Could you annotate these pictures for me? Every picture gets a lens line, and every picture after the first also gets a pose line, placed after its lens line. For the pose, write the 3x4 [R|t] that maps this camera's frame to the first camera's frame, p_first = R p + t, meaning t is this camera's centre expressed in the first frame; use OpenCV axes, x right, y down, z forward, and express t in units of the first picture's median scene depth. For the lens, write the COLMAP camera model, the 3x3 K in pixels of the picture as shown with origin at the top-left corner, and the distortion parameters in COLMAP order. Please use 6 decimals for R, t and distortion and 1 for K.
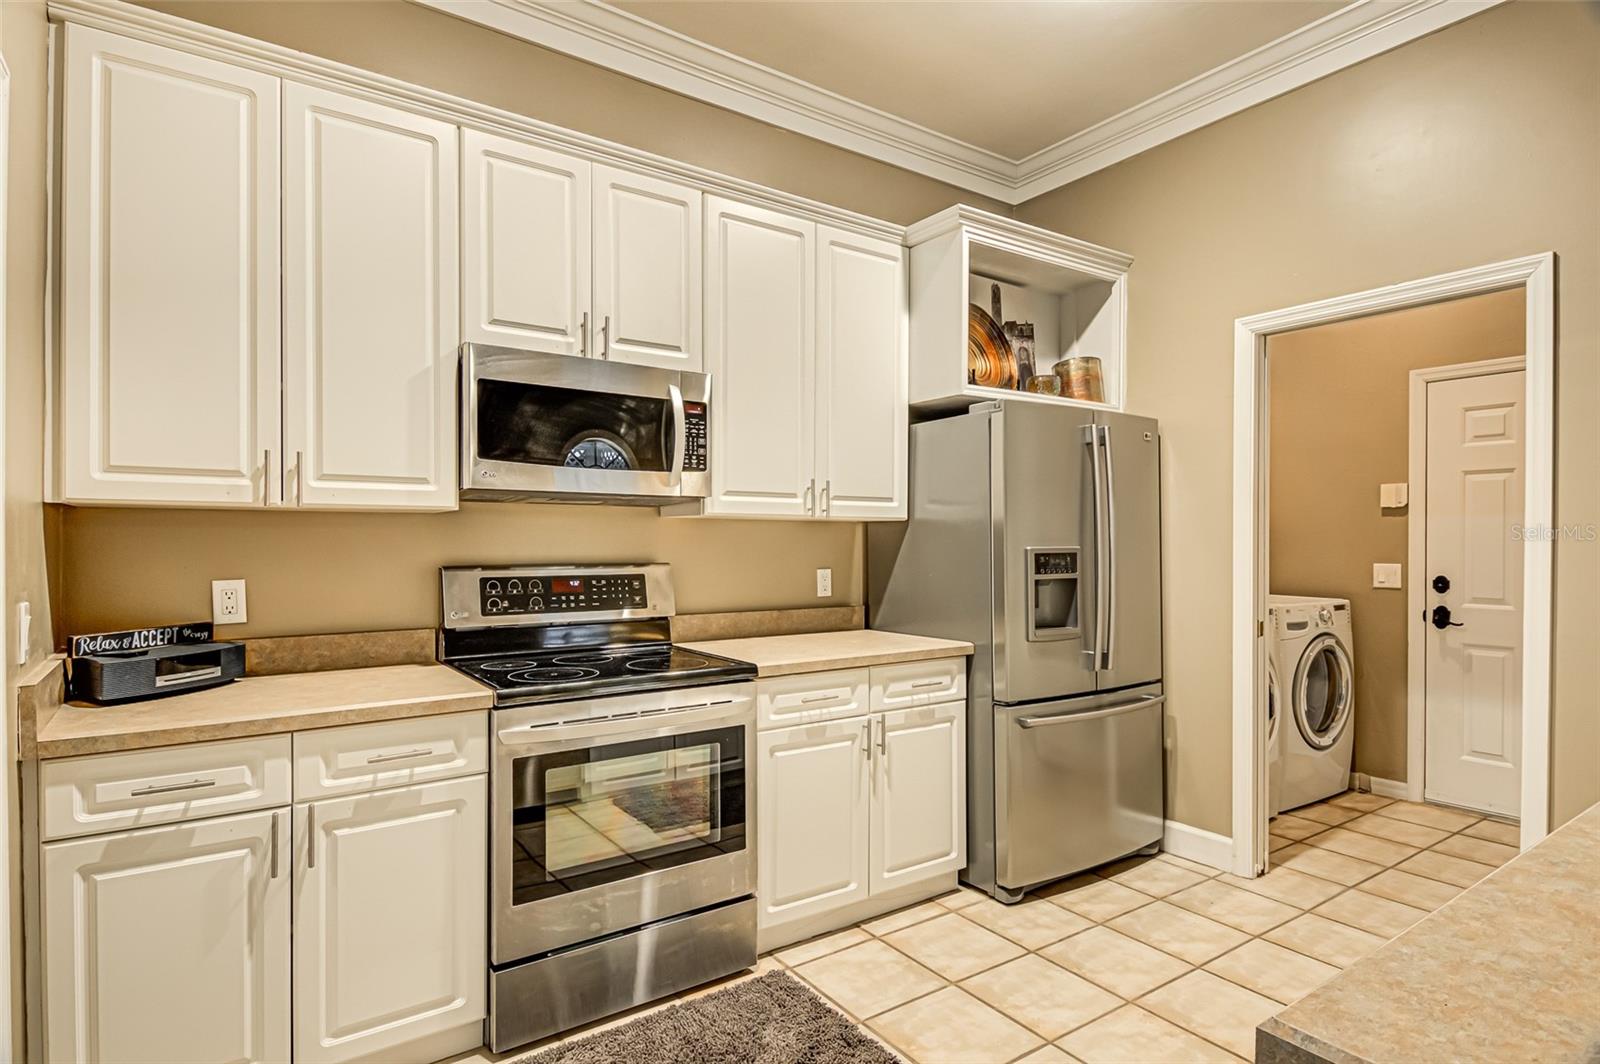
lens RADIAL K [[838.0, 0, 801.9], [0, 838.0, 538.4], [0, 0, 1]] dist [0.000670, -0.001319]
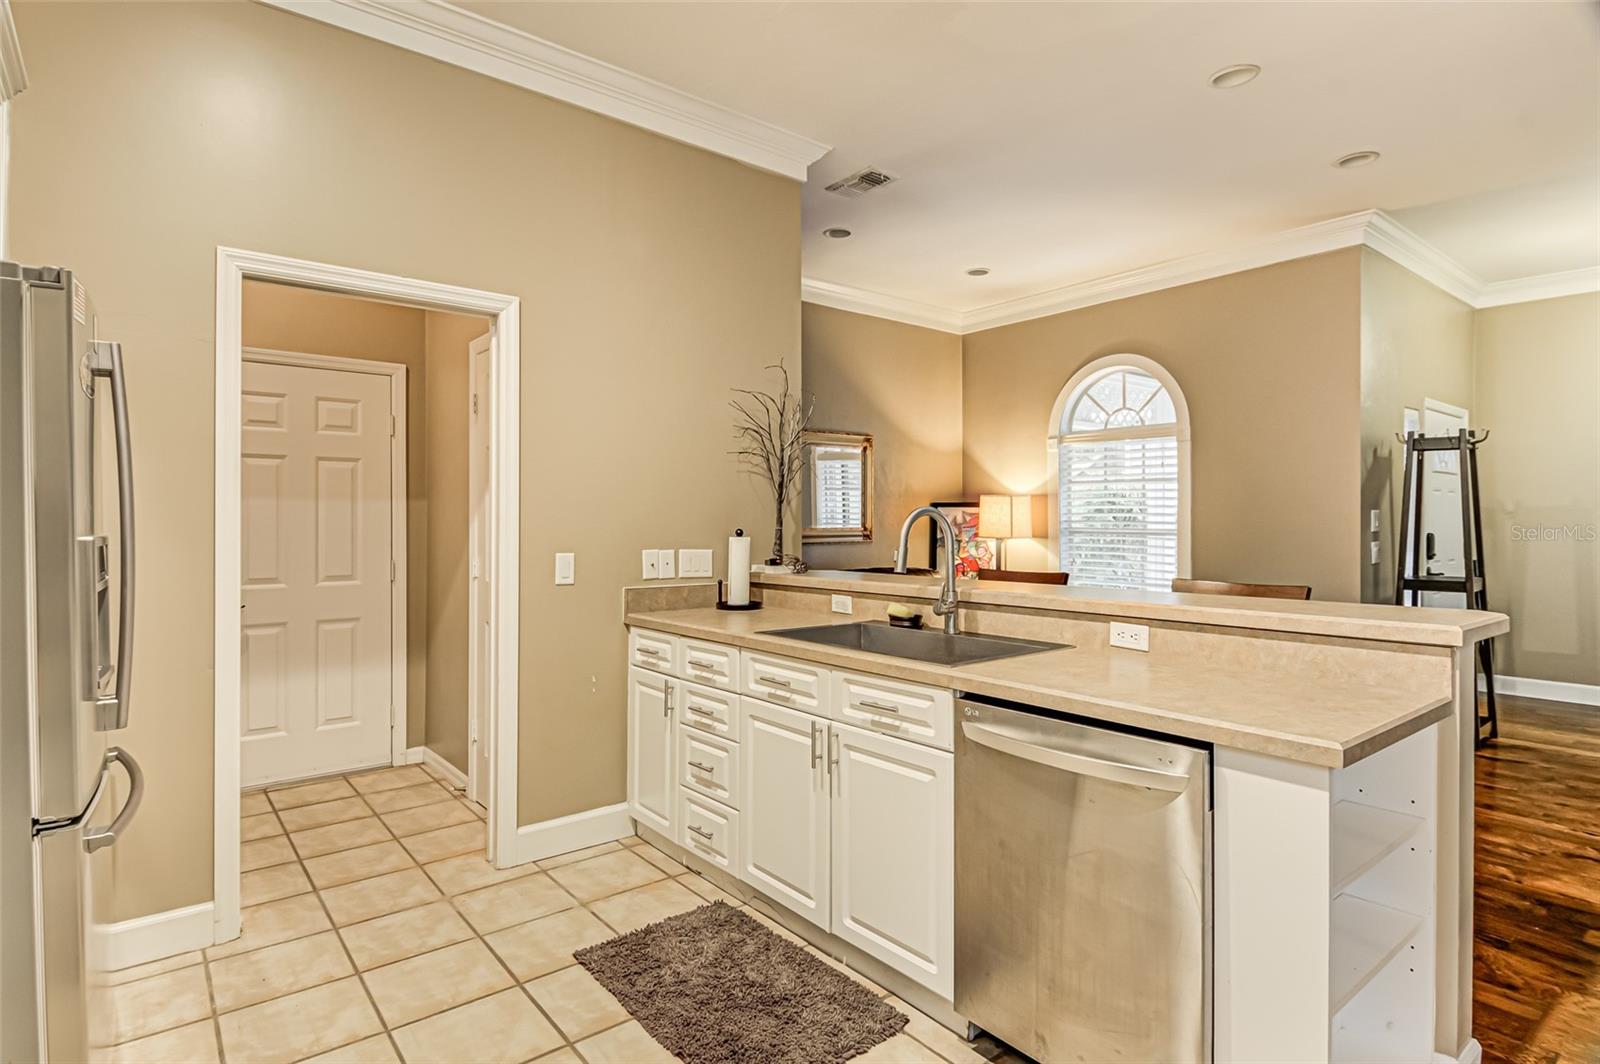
lens RADIAL K [[838.0, 0, 793.7], [0, 838.0, 526.8], [0, 0, 1]] dist [0.000670, -0.001319]
pose [[-0.068595, -0.008619, 0.997607, -0.245497], [-0.005843, 0.999949, 0.008238, -0.004206], [-0.997627, -0.005264, -0.068642, 0.401945]]
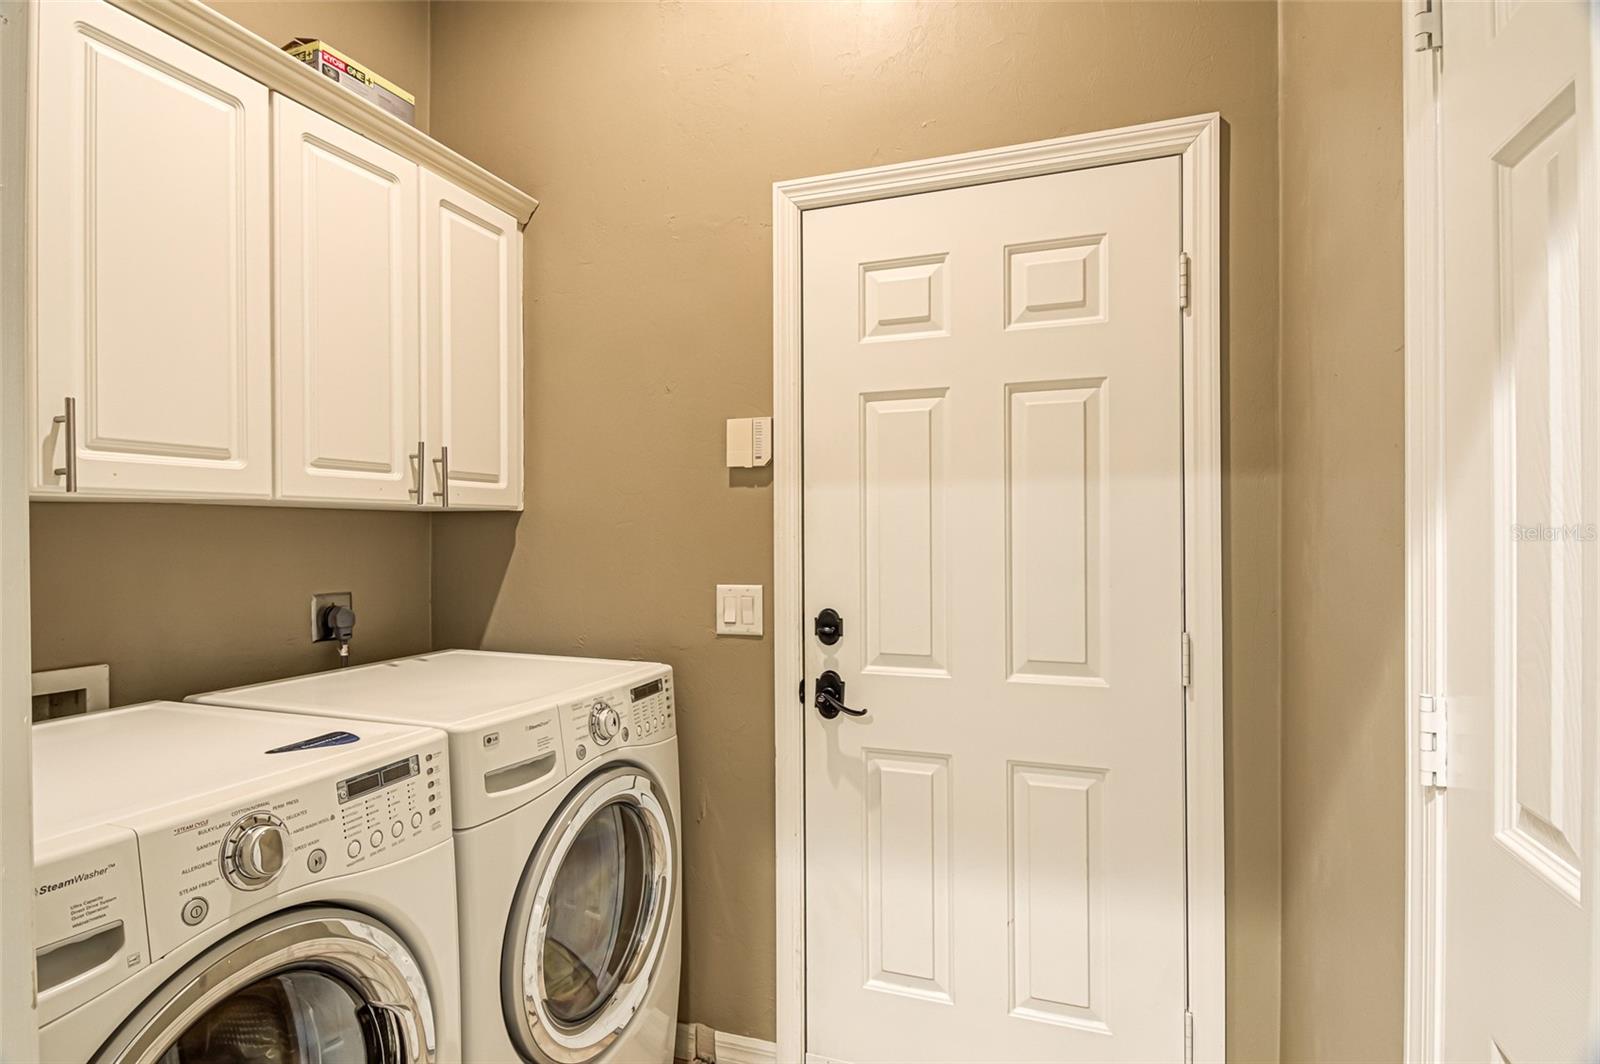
lens RADIAL K [[838.0, 0, 789.1], [0, 838.0, 531.6], [0, 0, 1]] dist [0.000670, -0.001319]
pose [[0.821264, -0.009170, 0.570474, 0.467685], [0.008646, 0.999956, 0.003627, -0.002004], [-0.570483, 0.001954, 0.821307, 0.614568]]
